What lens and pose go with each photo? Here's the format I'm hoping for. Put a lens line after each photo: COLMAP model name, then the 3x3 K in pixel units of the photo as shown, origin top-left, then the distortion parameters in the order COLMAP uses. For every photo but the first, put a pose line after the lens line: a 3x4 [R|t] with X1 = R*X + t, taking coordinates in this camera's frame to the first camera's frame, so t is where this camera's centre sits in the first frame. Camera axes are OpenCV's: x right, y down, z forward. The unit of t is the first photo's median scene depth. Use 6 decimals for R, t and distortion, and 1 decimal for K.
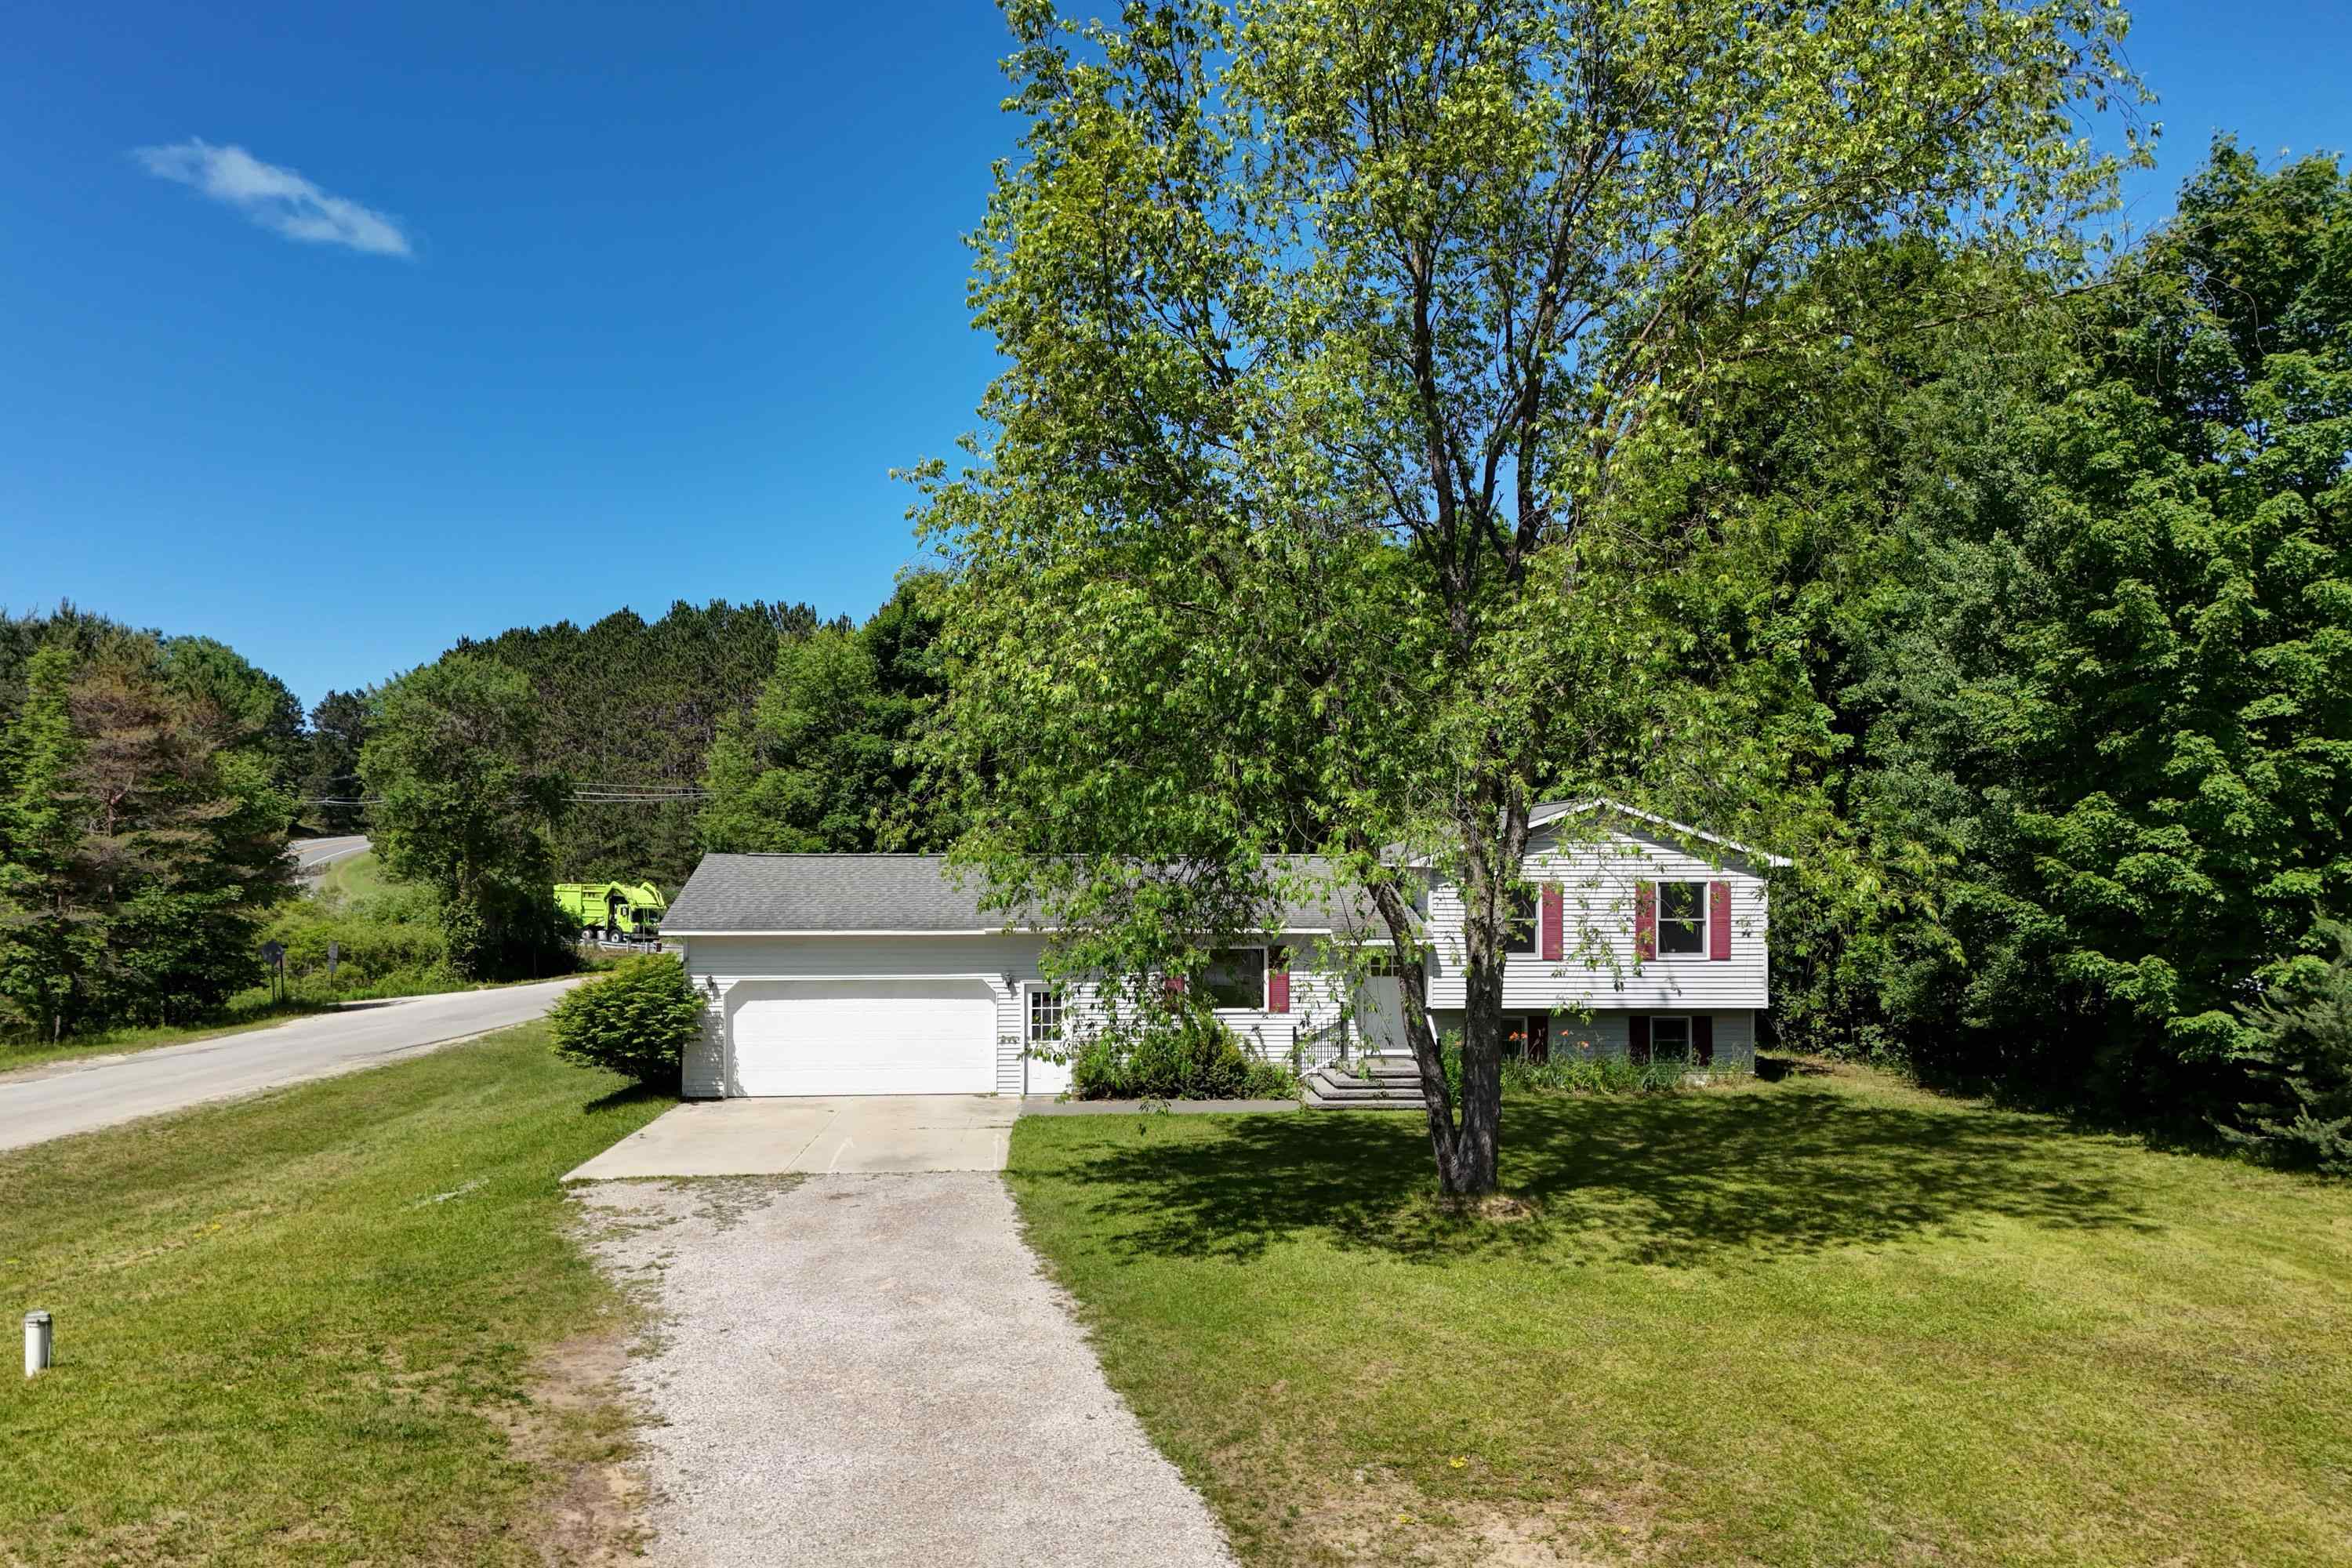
lens RADIAL K [[1745.4, 0, 1175.7], [0, 1745.4, 857.5], [0, 0, 1]] dist [0.076422, -0.074174]
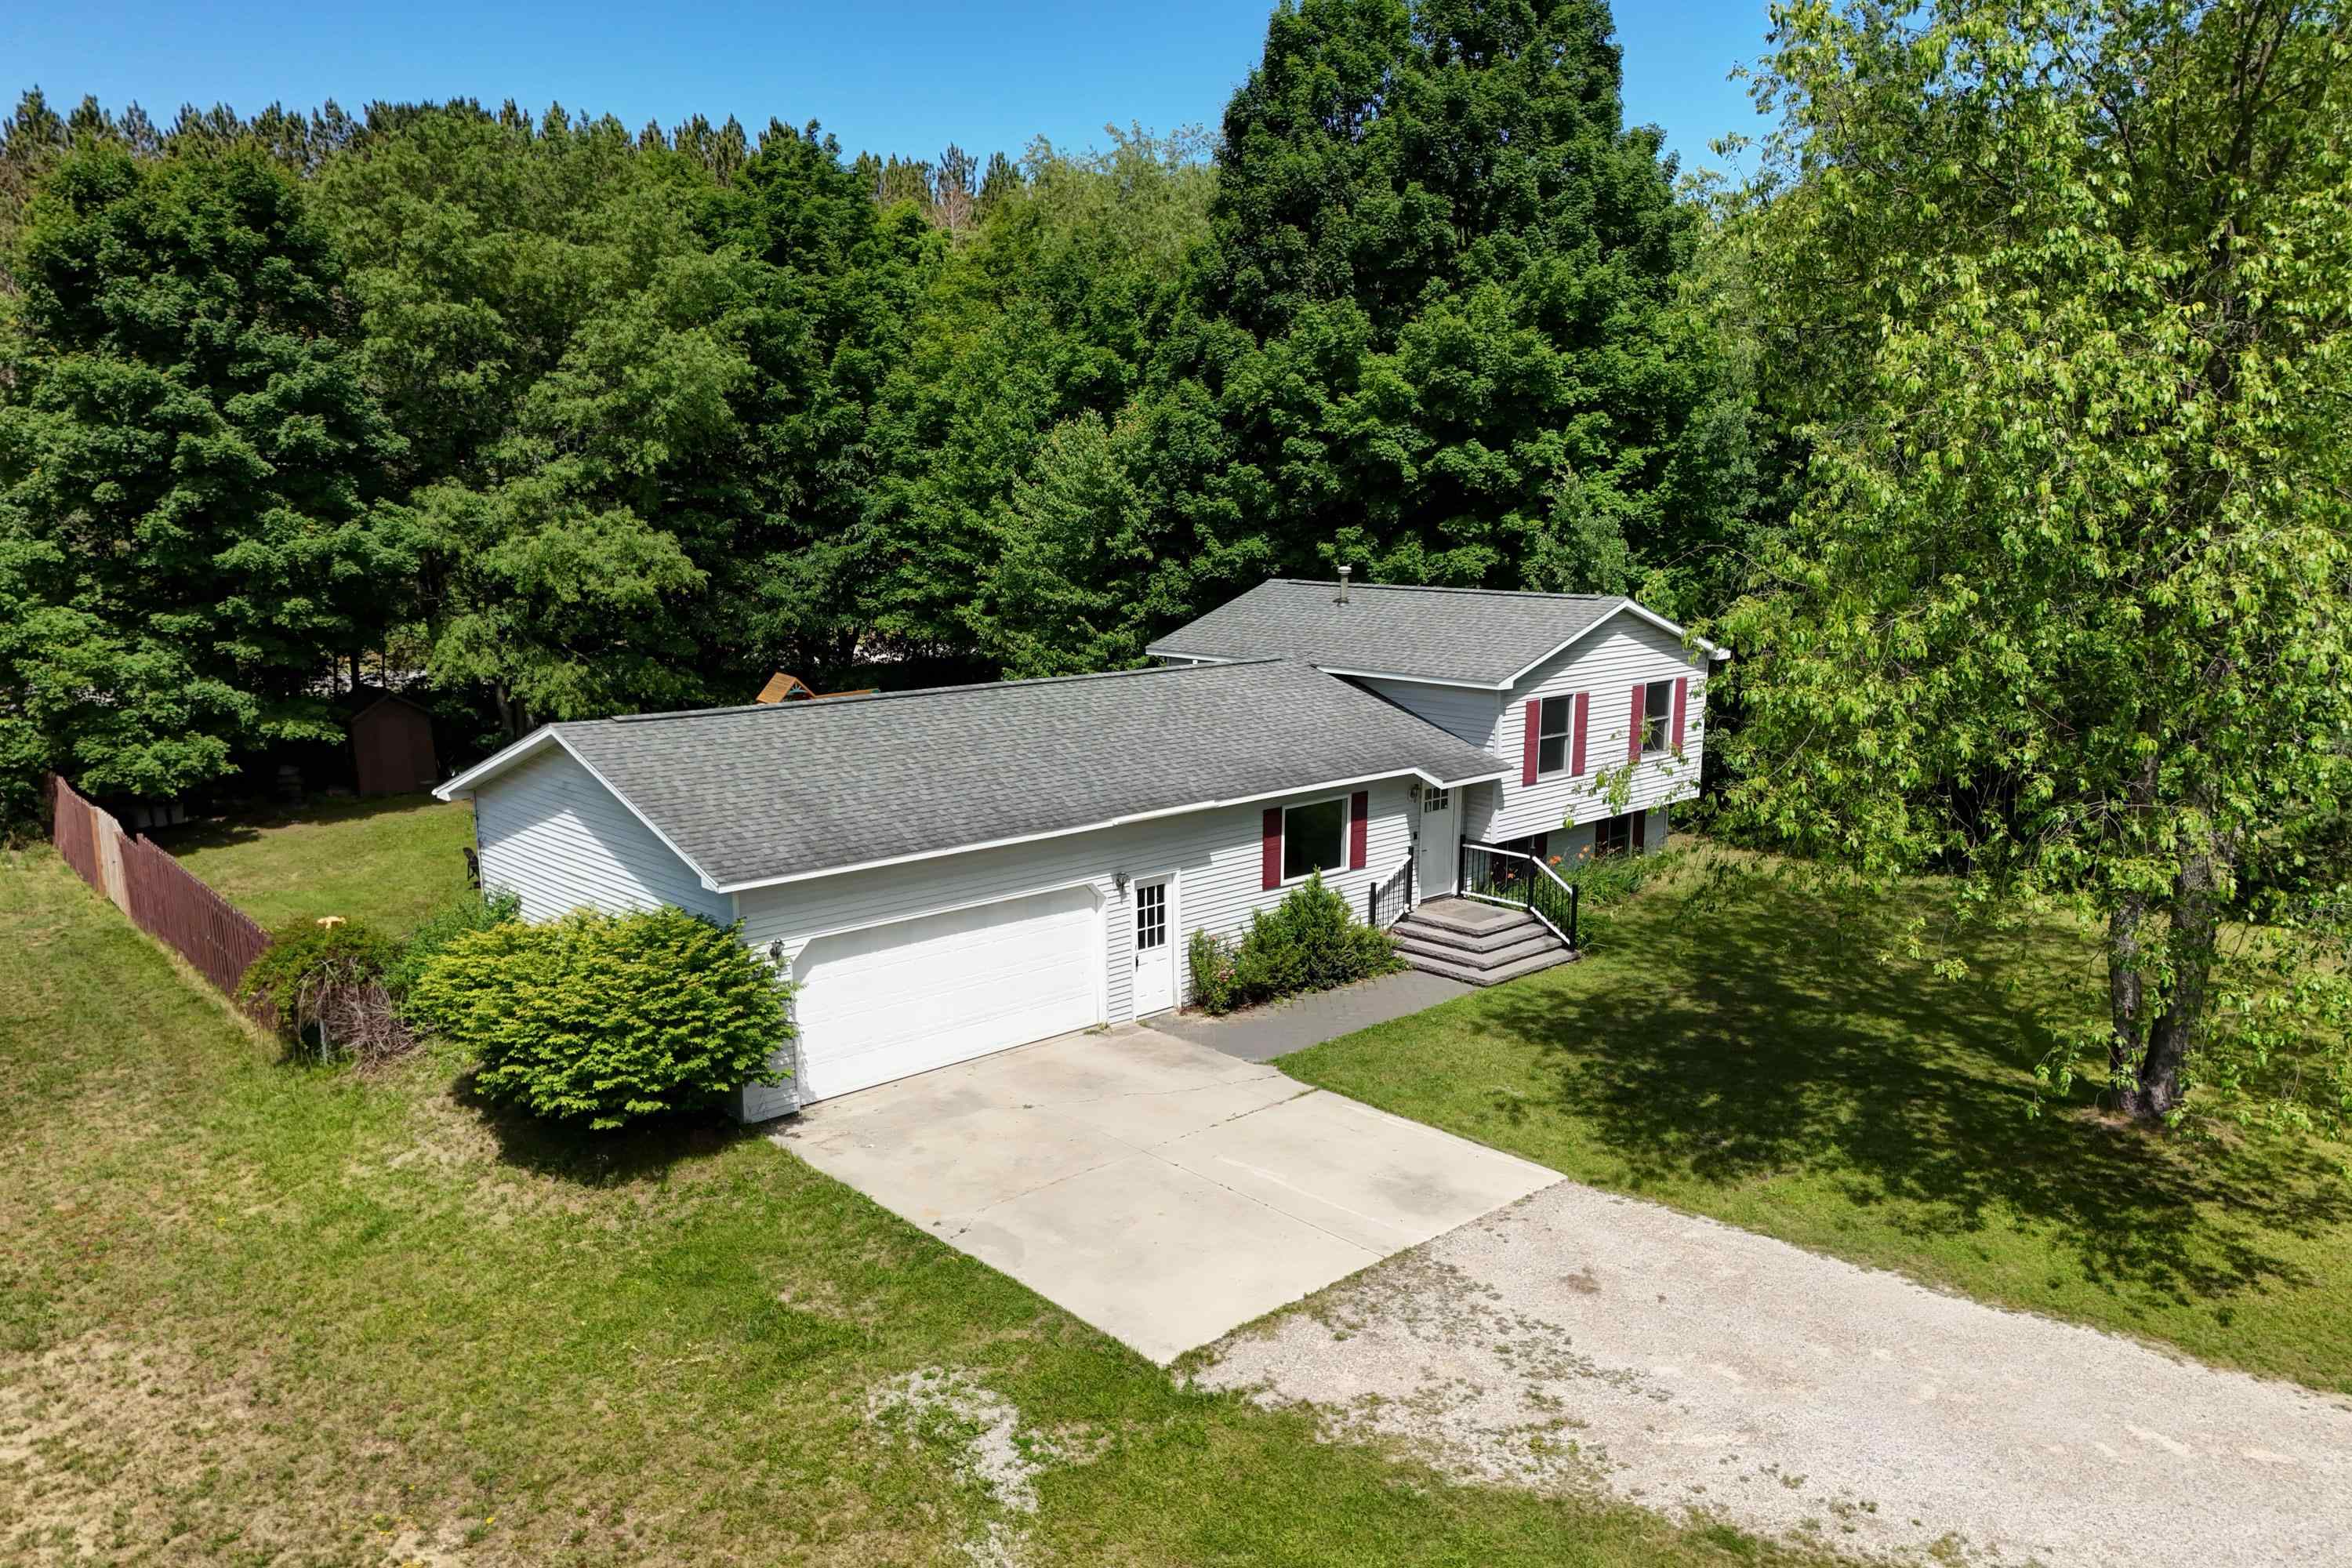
lens RADIAL K [[1747.2, 0, 1179.4], [0, 1747.2, 867.4], [0, 0, 1]] dist [0.072720, -0.067533]
pose [[0.766774, -0.141467, 0.626134, -0.737069], [-0.002007, 0.974881, 0.222719, -0.138603], [-0.641913, -0.172031, 0.747230, 0.563932]]
